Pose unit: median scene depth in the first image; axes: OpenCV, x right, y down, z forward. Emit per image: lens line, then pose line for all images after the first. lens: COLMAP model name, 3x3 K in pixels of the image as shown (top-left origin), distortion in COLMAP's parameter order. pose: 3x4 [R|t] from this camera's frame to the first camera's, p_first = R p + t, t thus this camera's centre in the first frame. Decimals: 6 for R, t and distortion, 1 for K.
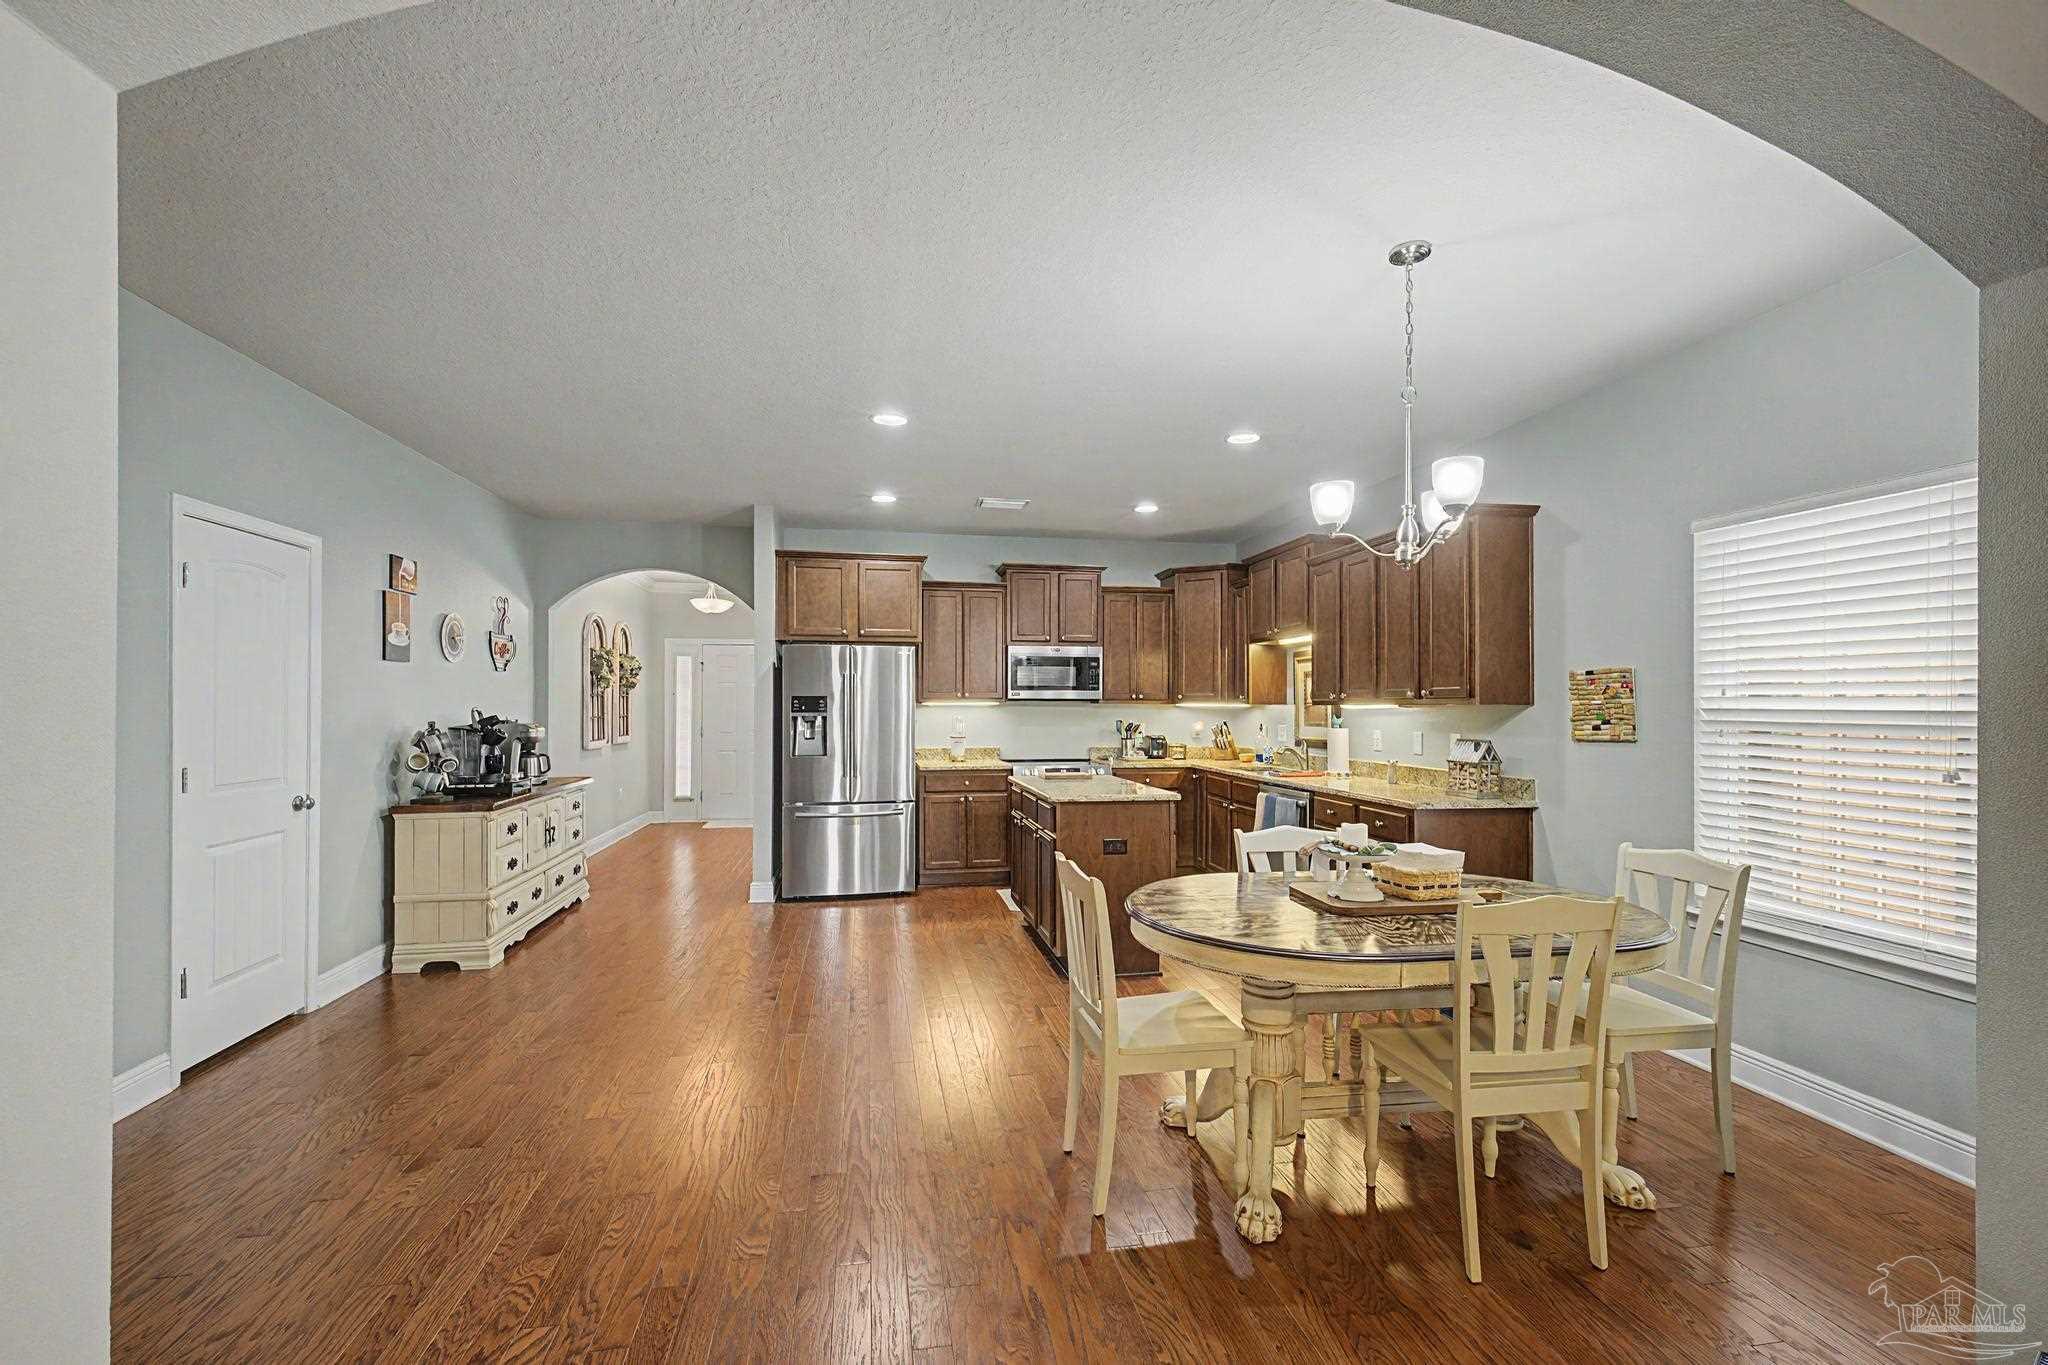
lens RADIAL K [[863.6, 0, 1018.7], [0, 863.6, 693.4], [0, 0, 1]] dist [0.006892, -0.000877]
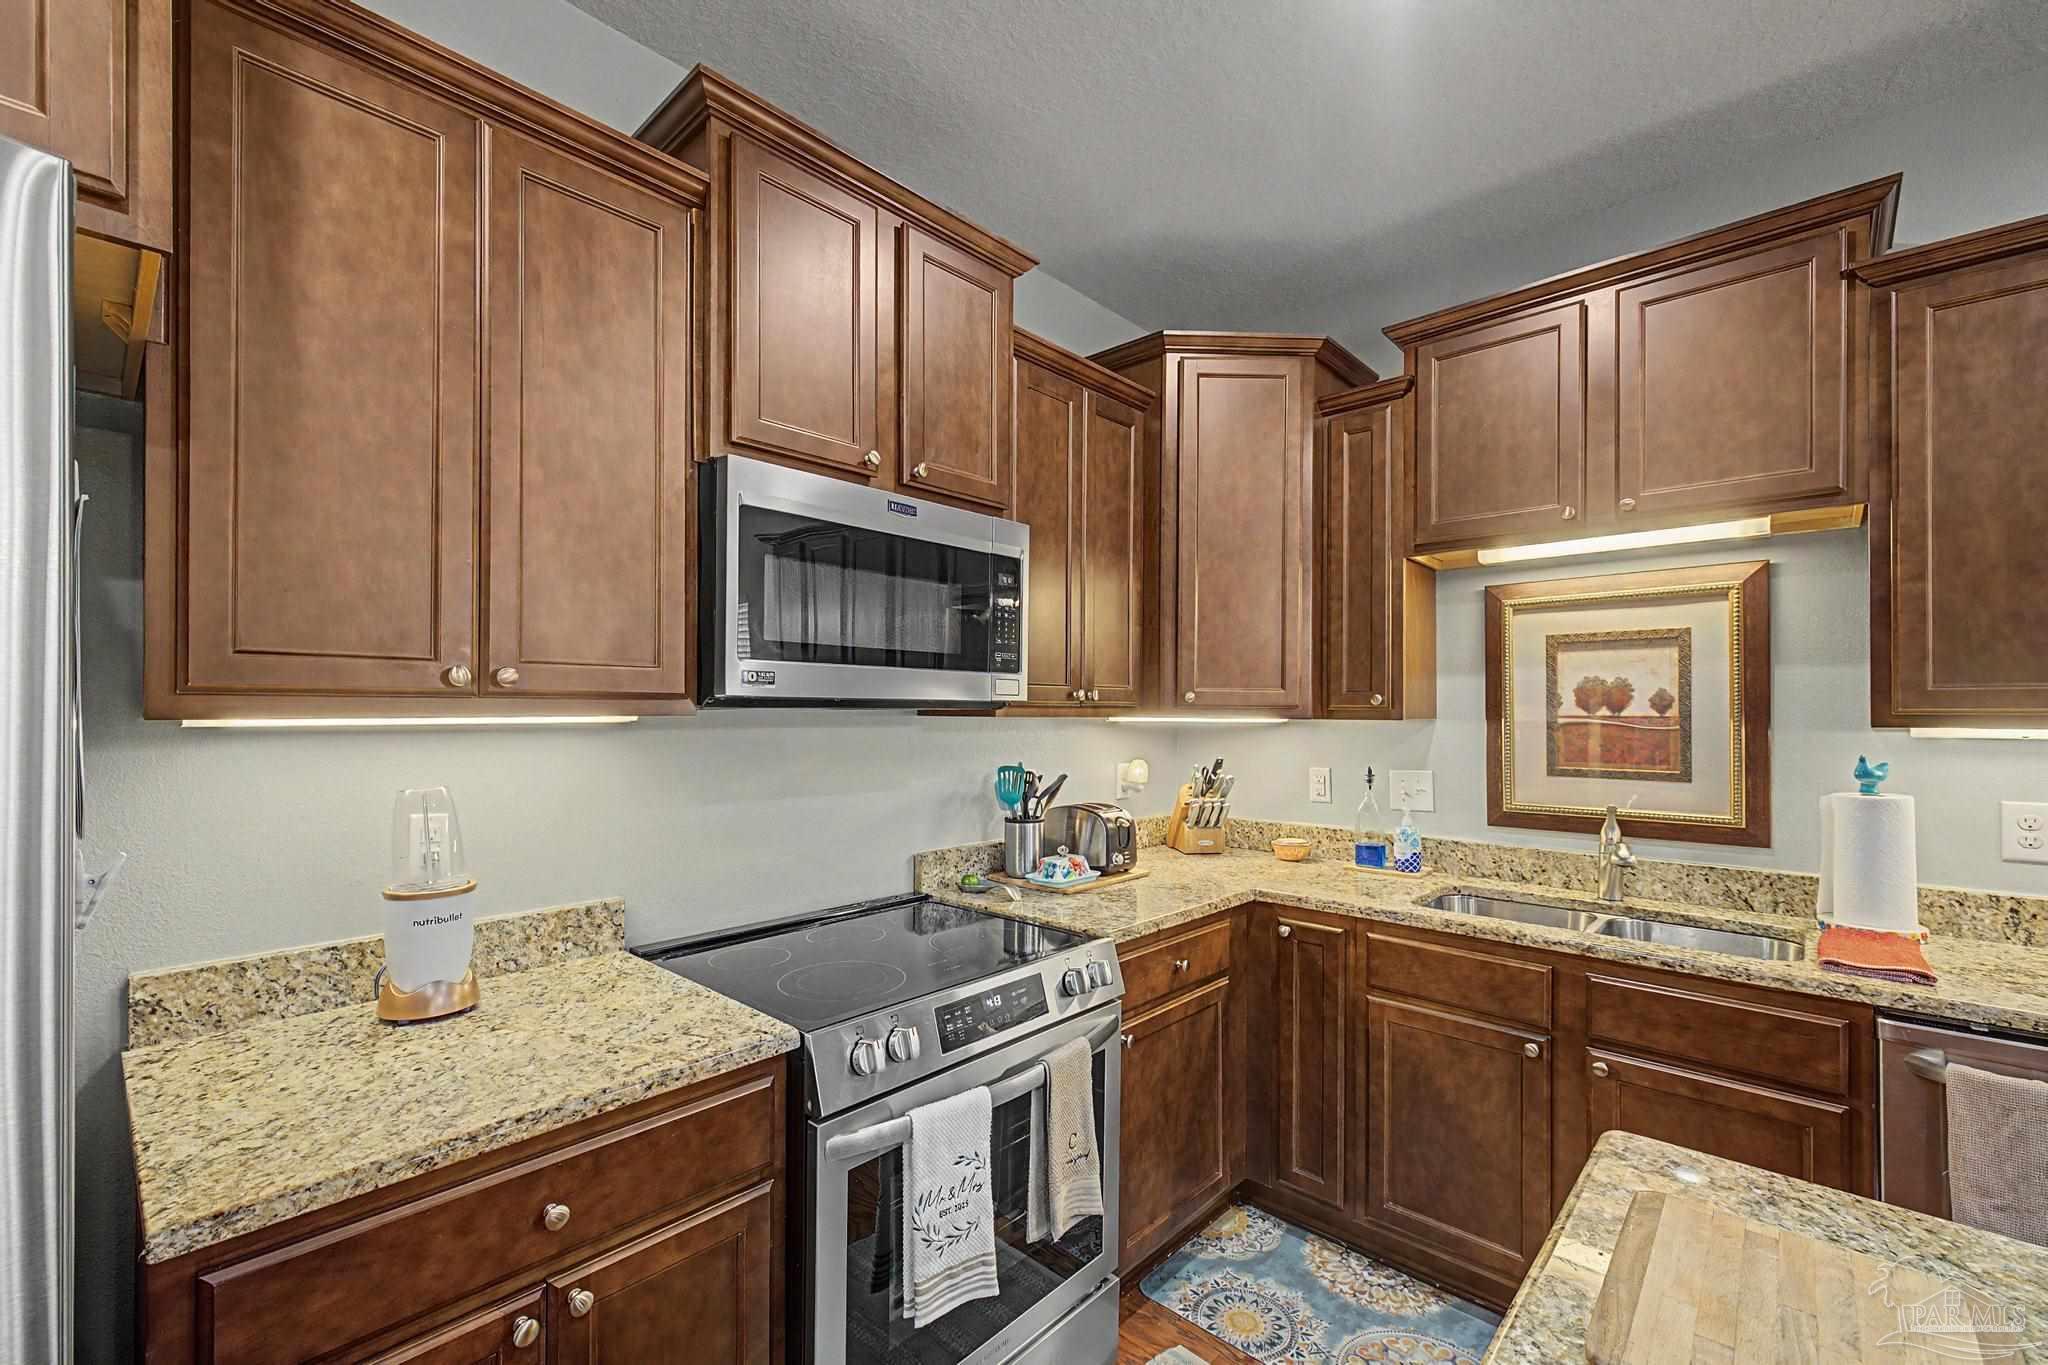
lens RADIAL K [[863.6, 0, 1010.5], [0, 863.6, 704.8], [0, 0, 1]] dist [0.006892, -0.000877]
pose [[0.802336, 0.004271, 0.596857, -0.092139], [-0.011353, 0.999903, 0.008106, 0.005695], [-0.596764, -0.013280, 0.802307, 0.836419]]
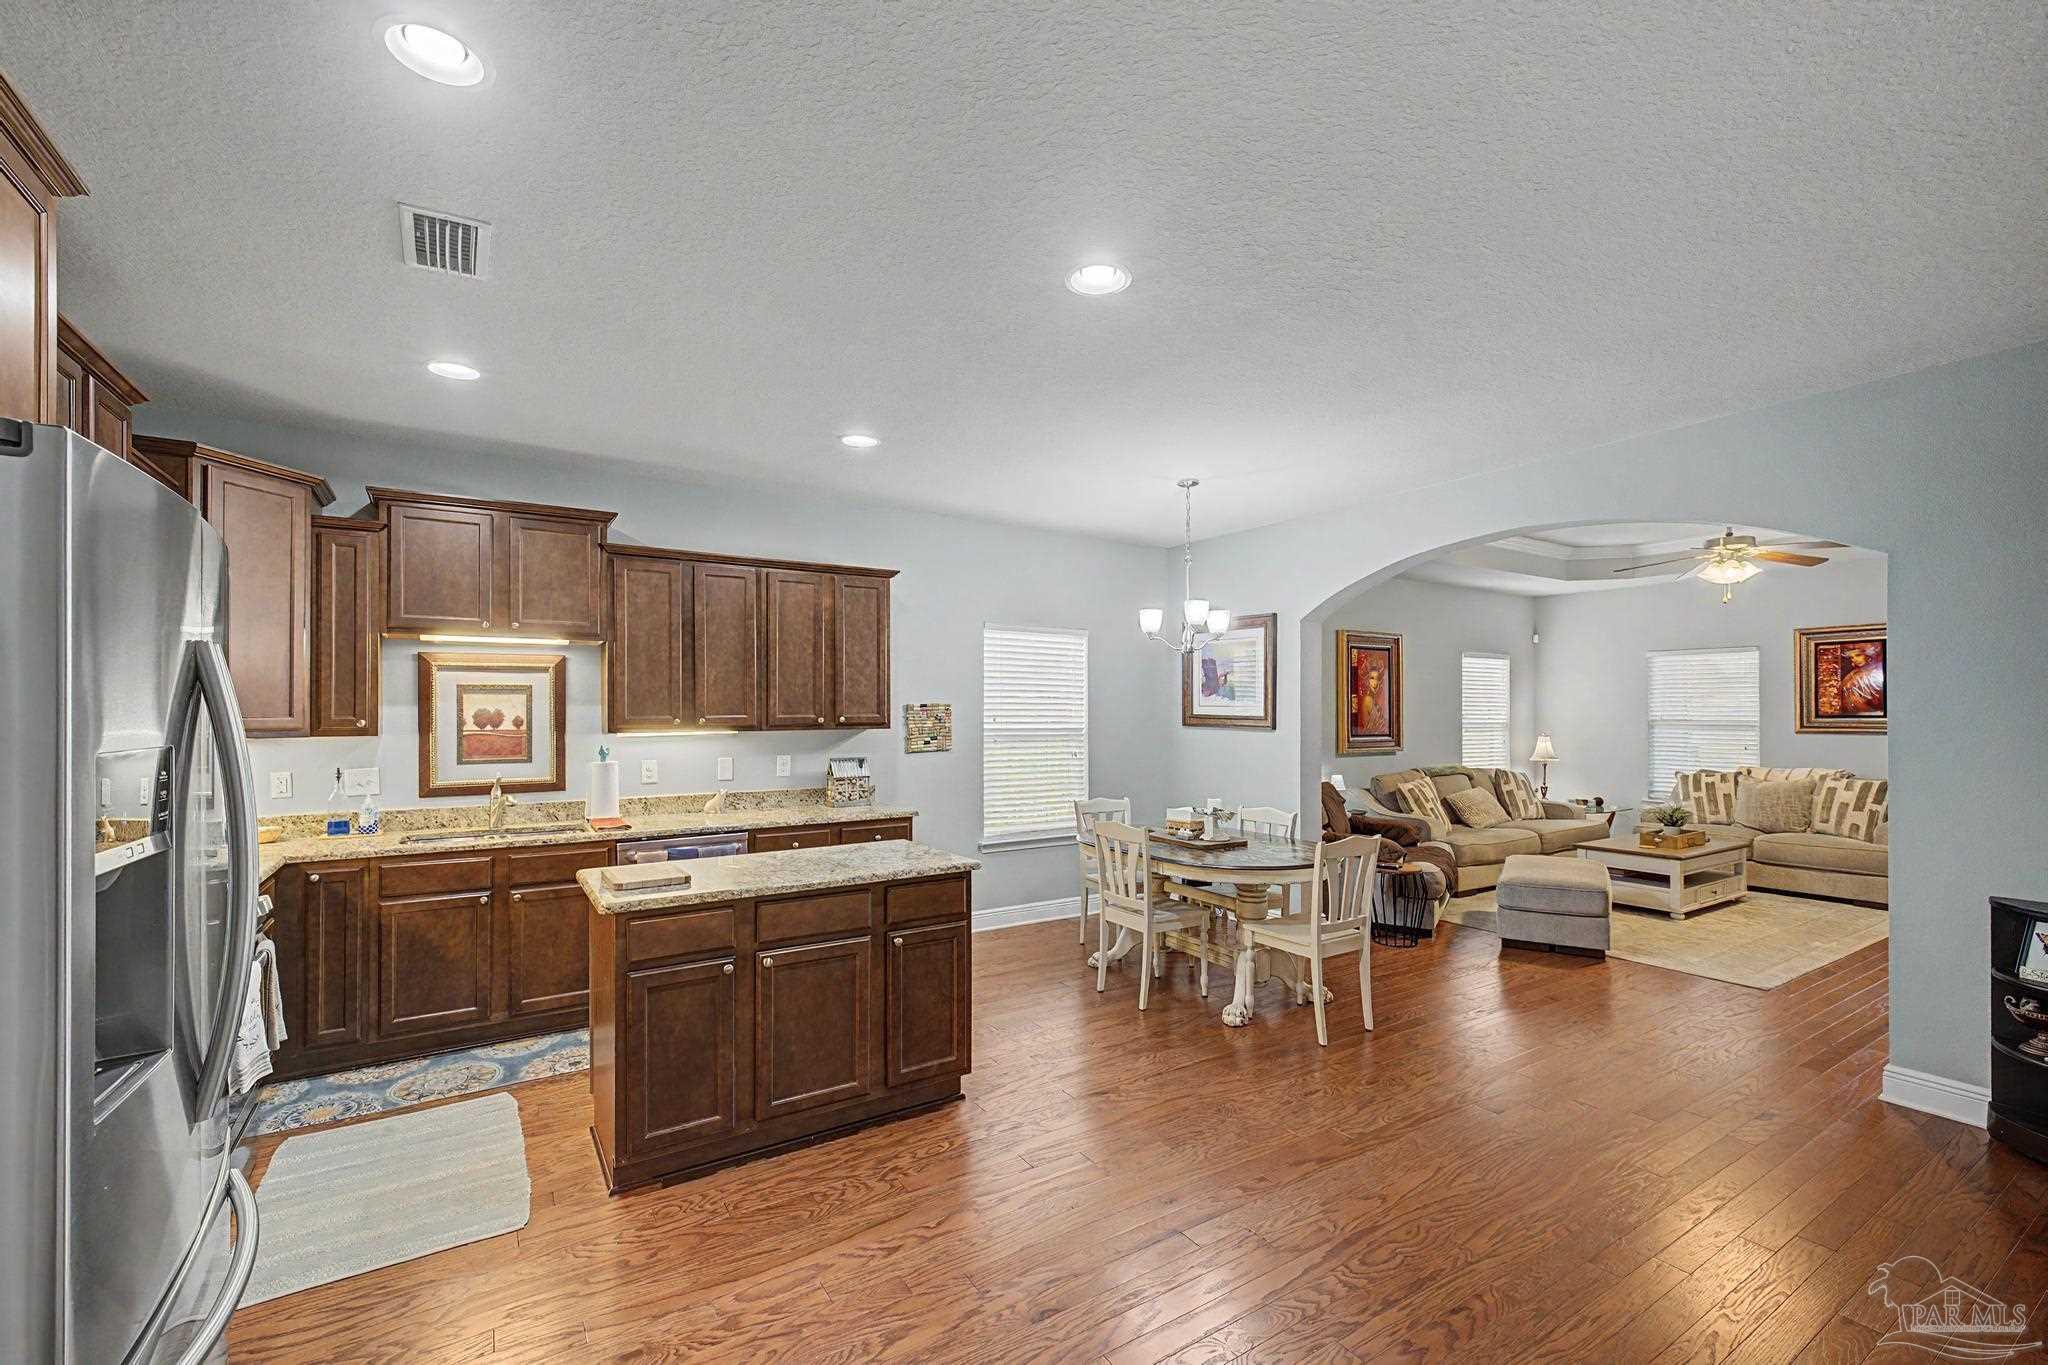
lens RADIAL K [[863.6, 0, 1017.8], [0, 863.6, 701.9], [0, 0, 1]] dist [0.006892, -0.000877]
pose [[-0.375190, 0.006415, 0.926926, -0.461259], [-0.013240, 0.999837, -0.012278, -0.008838], [-0.926853, -0.016879, -0.375044, 0.852300]]
